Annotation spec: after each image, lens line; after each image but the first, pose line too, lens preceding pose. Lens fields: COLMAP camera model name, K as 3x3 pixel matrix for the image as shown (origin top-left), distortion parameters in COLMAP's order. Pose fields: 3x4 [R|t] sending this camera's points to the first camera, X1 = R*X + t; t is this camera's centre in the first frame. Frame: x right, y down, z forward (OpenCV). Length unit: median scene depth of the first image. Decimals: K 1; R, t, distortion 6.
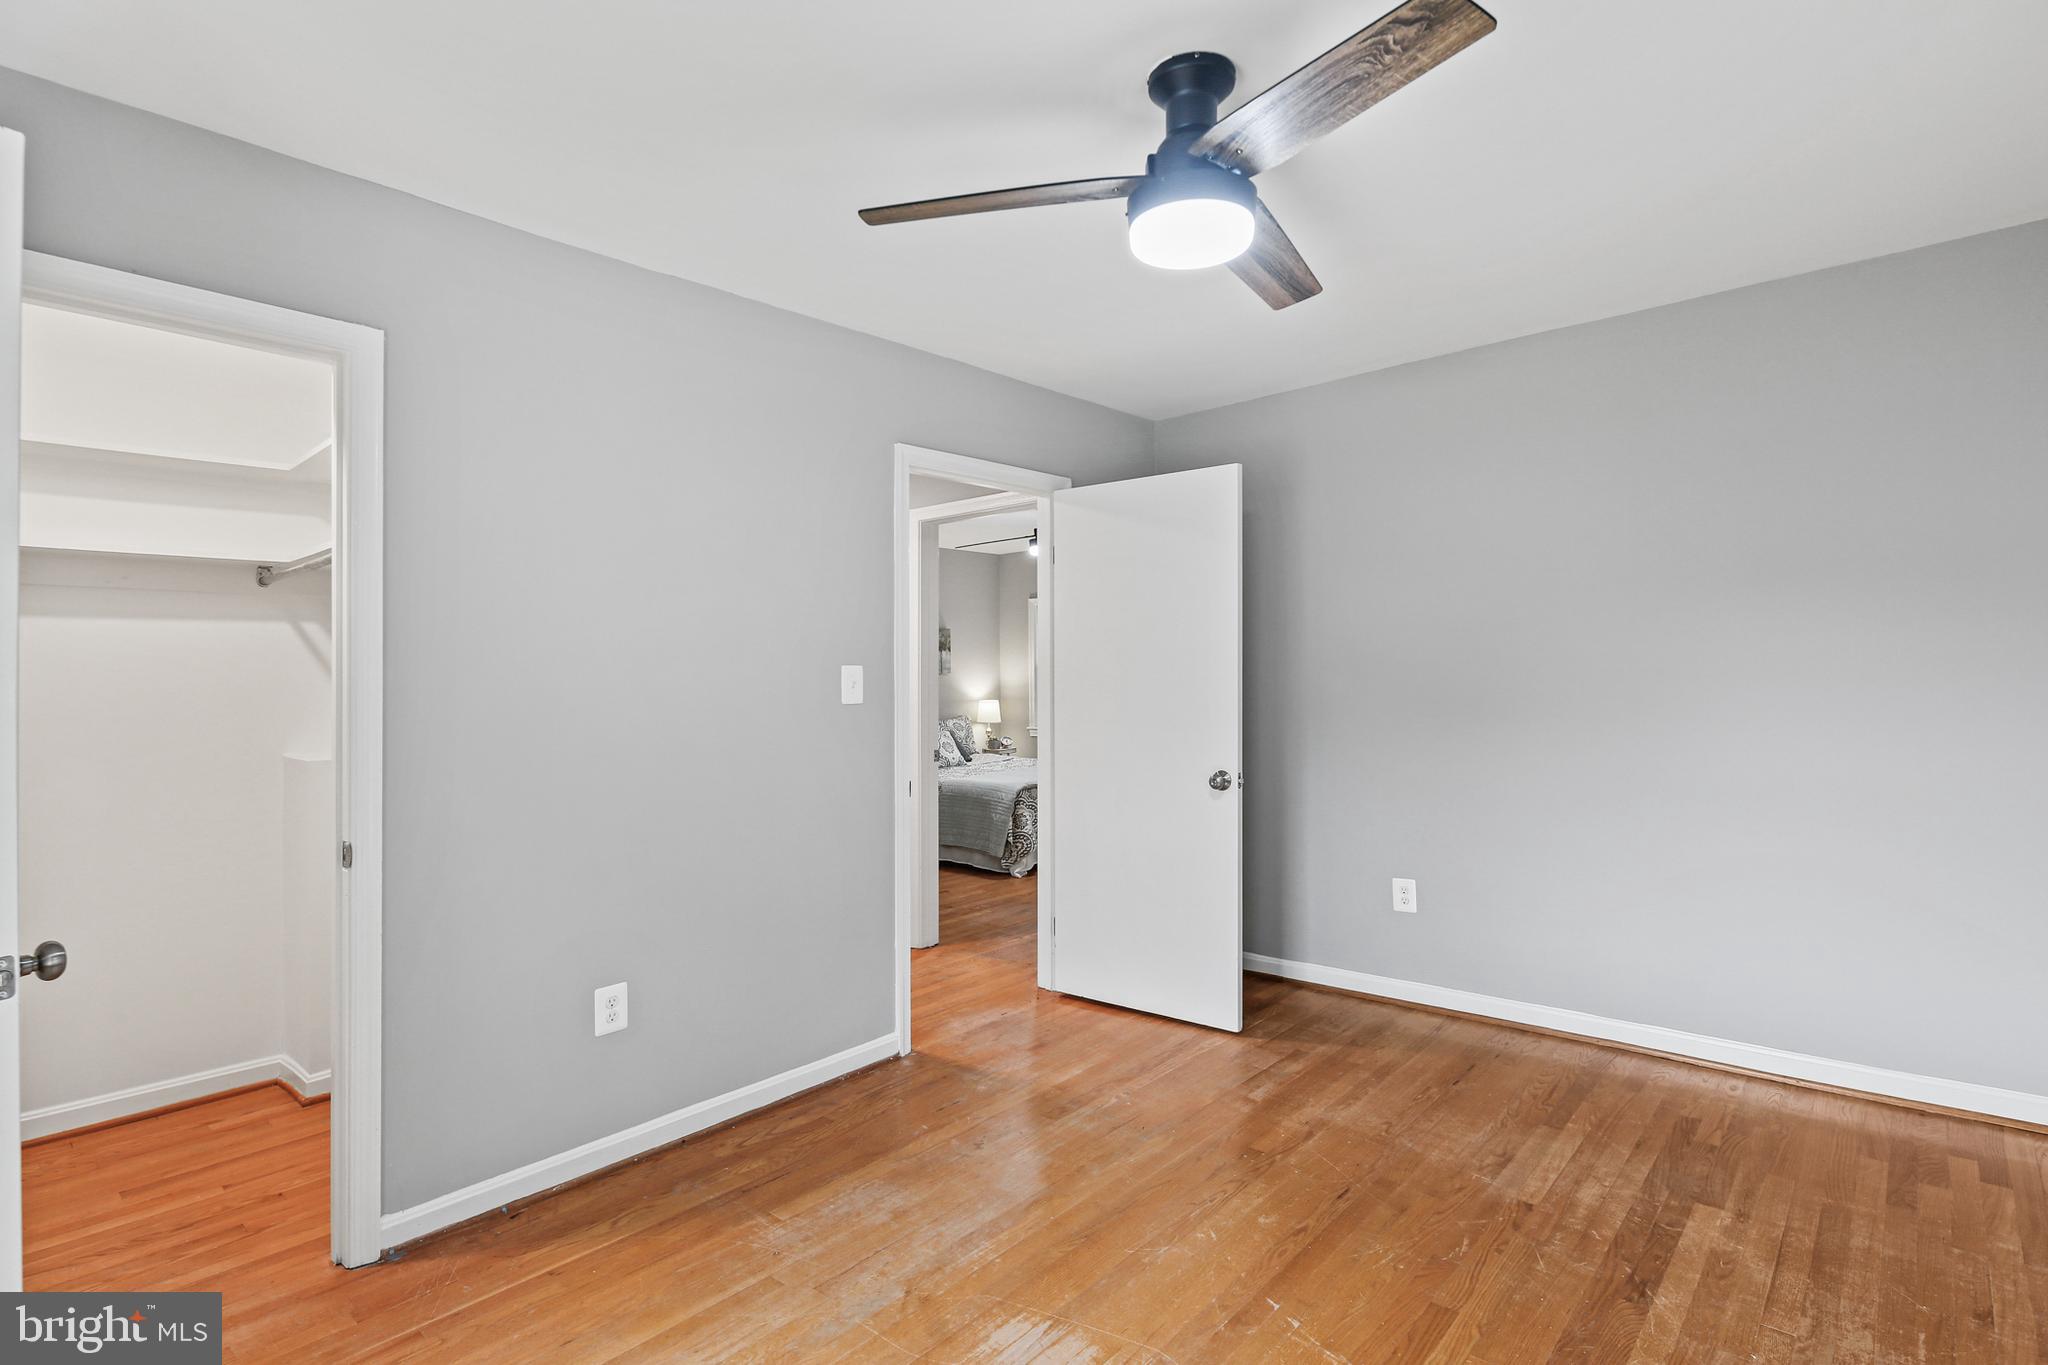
lens RADIAL K [[997.9, 0, 1022.6], [0, 997.9, 673.9], [0, 0, 1]] dist [0.002710, -0.003514]
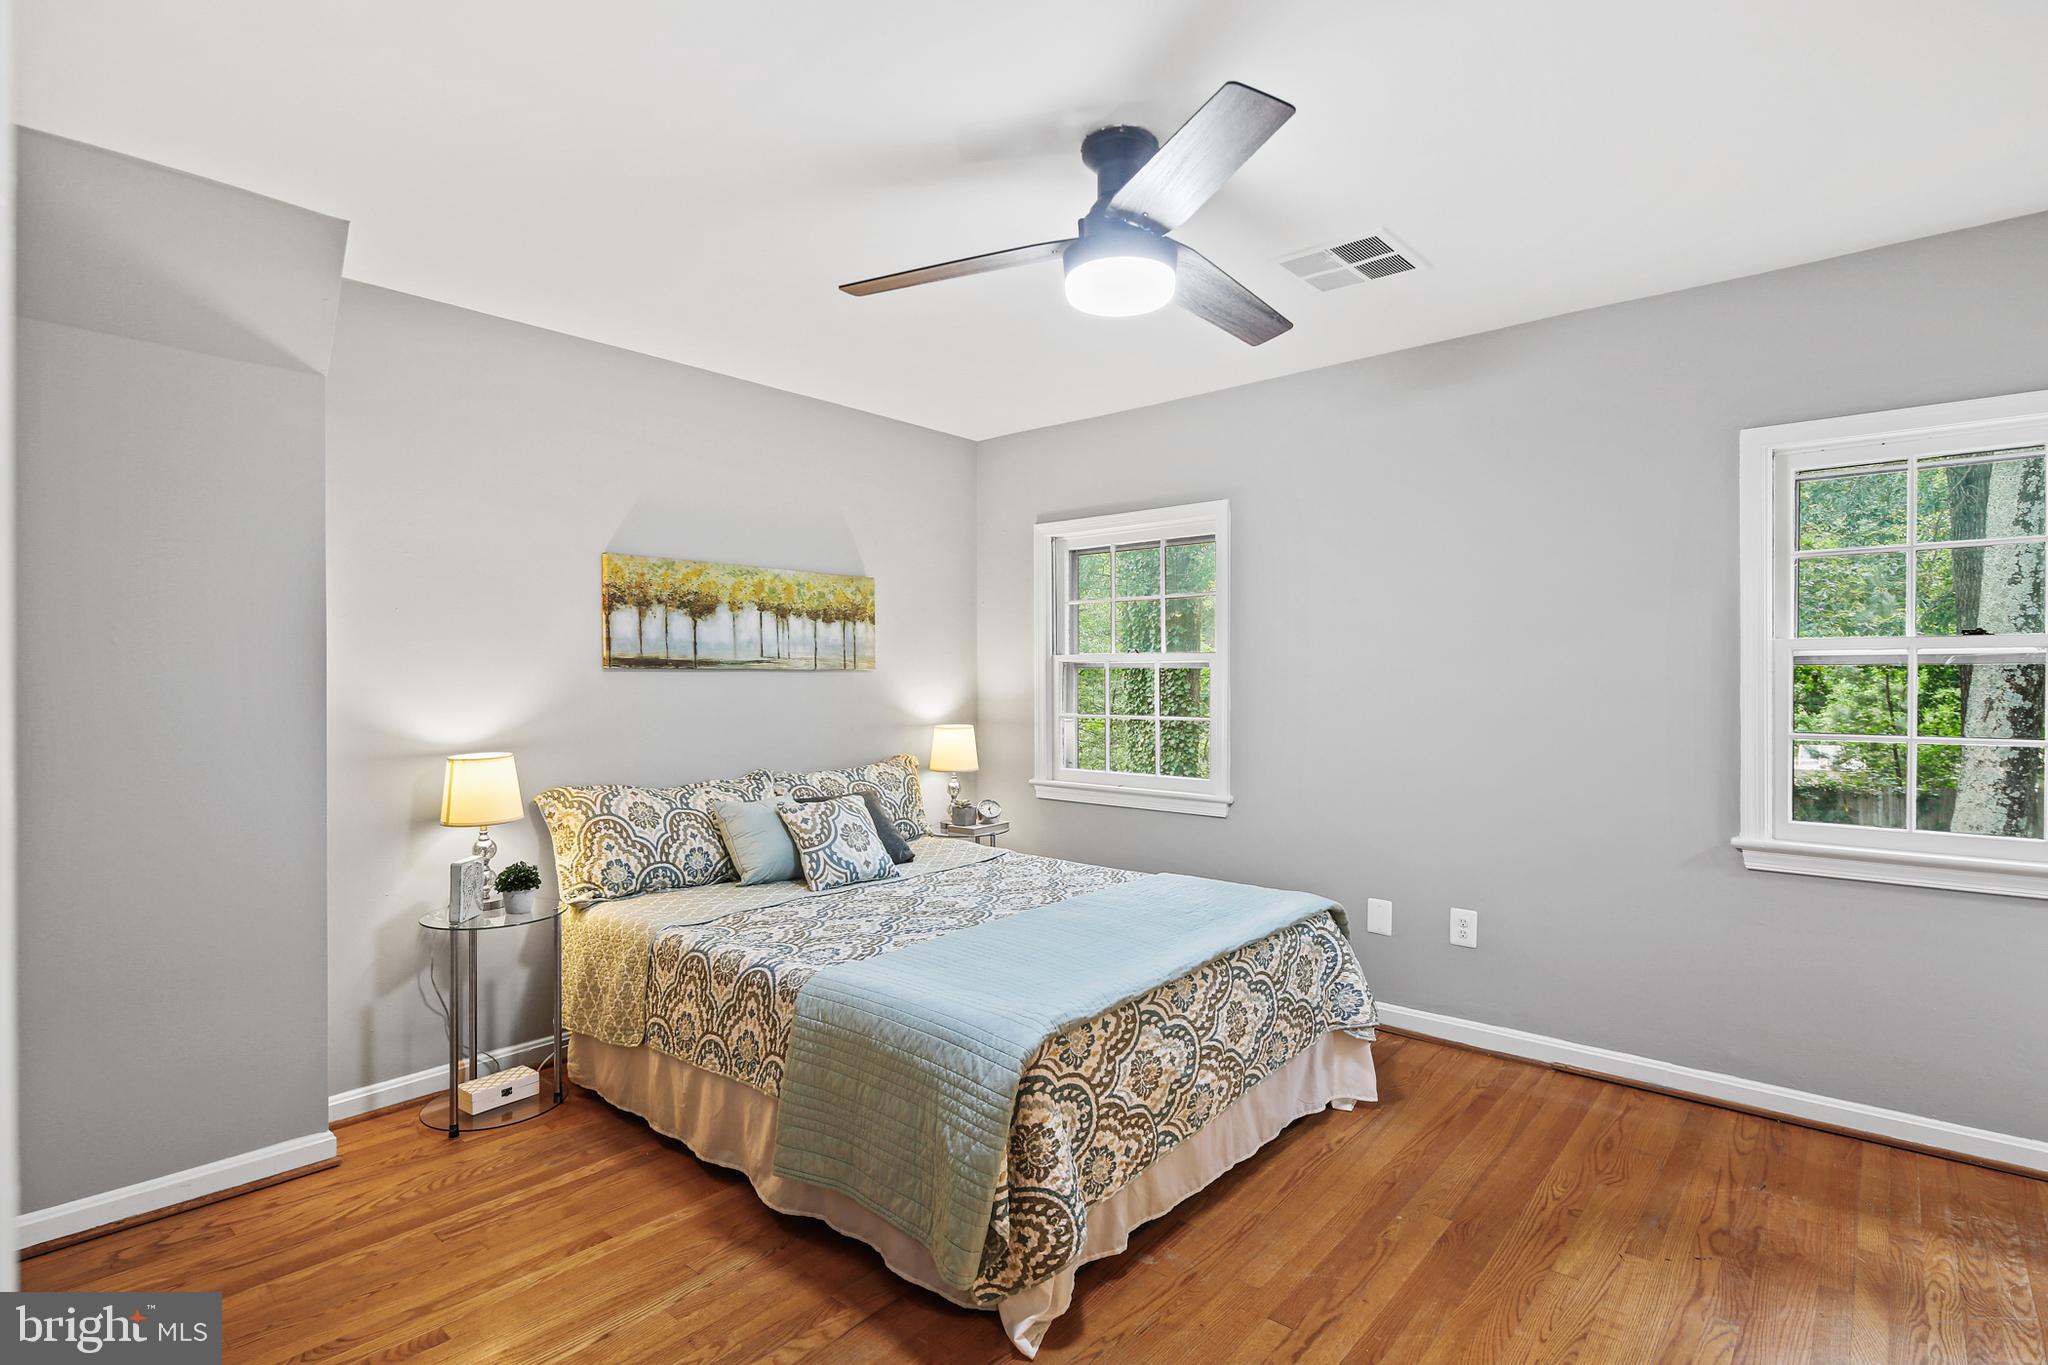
lens RADIAL K [[997.9, 0, 1018.8], [0, 997.9, 683.5], [0, 0, 1]] dist [0.002710, -0.003514]
pose [[0.999881, 0.003875, 0.014934, -0.009325], [-0.003852, 0.999991, -0.001527, 0.006581], [-0.014940, 0.001469, 0.999887, 0.528106]]
